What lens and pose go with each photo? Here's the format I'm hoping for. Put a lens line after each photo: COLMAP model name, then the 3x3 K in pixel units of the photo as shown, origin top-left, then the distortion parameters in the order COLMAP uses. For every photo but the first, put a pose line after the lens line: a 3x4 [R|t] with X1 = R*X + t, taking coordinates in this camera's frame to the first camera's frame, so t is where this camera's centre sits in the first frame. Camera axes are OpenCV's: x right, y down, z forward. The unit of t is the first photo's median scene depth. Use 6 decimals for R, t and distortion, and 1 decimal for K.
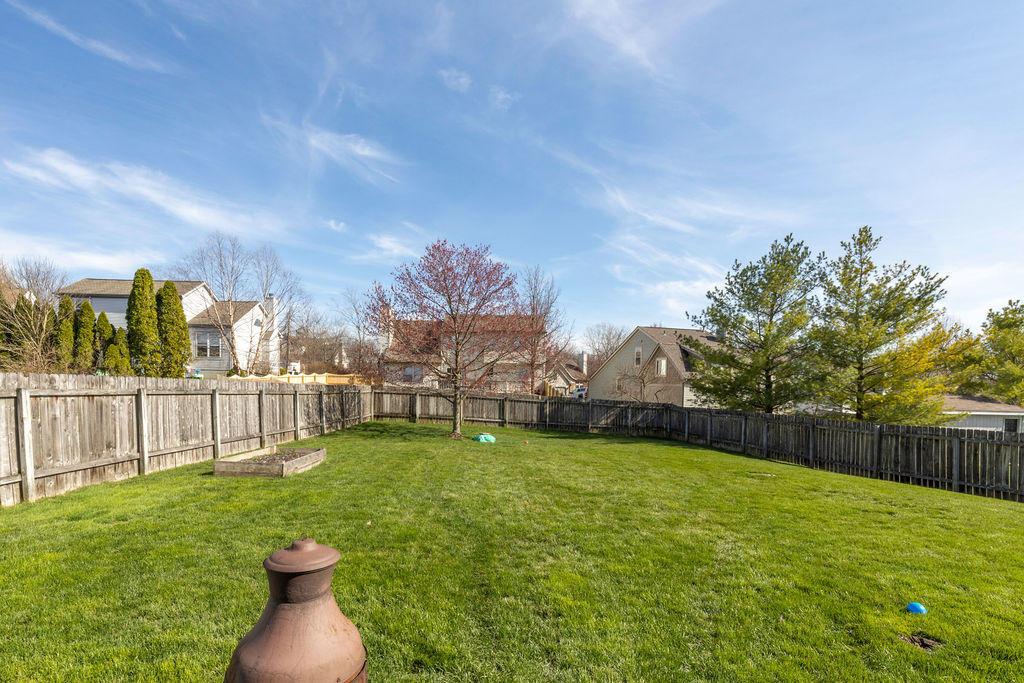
lens RADIAL K [[505.0, 0, 512.2], [0, 505.0, 375.7], [0, 0, 1]] dist [-0.000808, -0.000204]
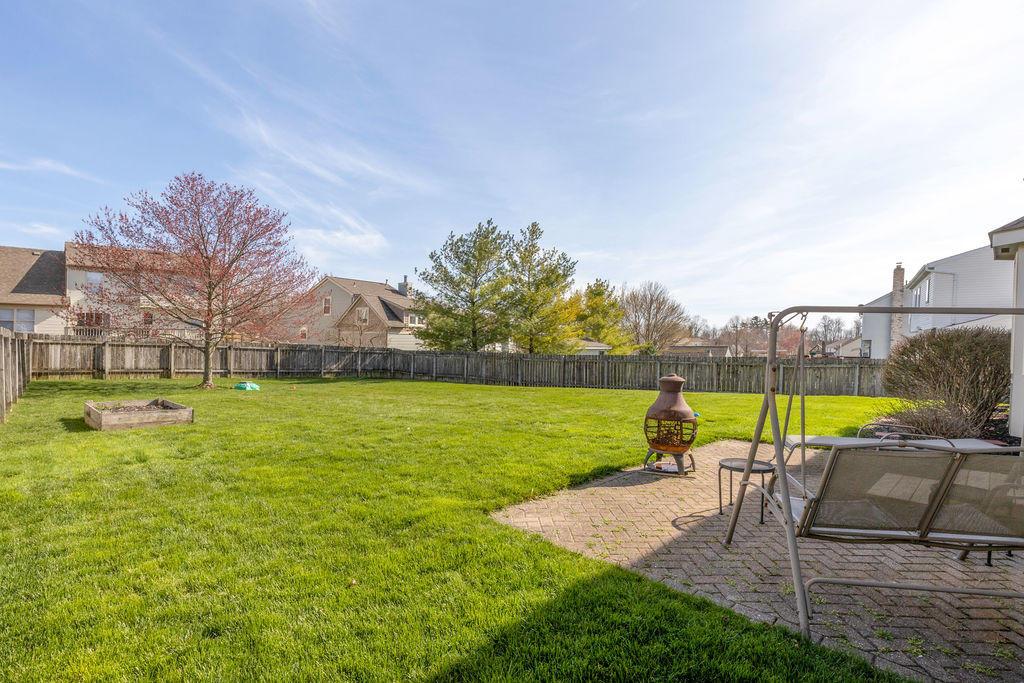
lens RADIAL K [[491.6, 0, 511.2], [0, 491.6, 361.1], [0, 0, 1]] dist [0.013374, 0.000036]
pose [[0.769342, -0.041132, 0.637512, -0.198209], [-0.005943, 0.997421, 0.071524, 0.002023], [-0.638810, -0.058815, 0.767113, -0.042659]]
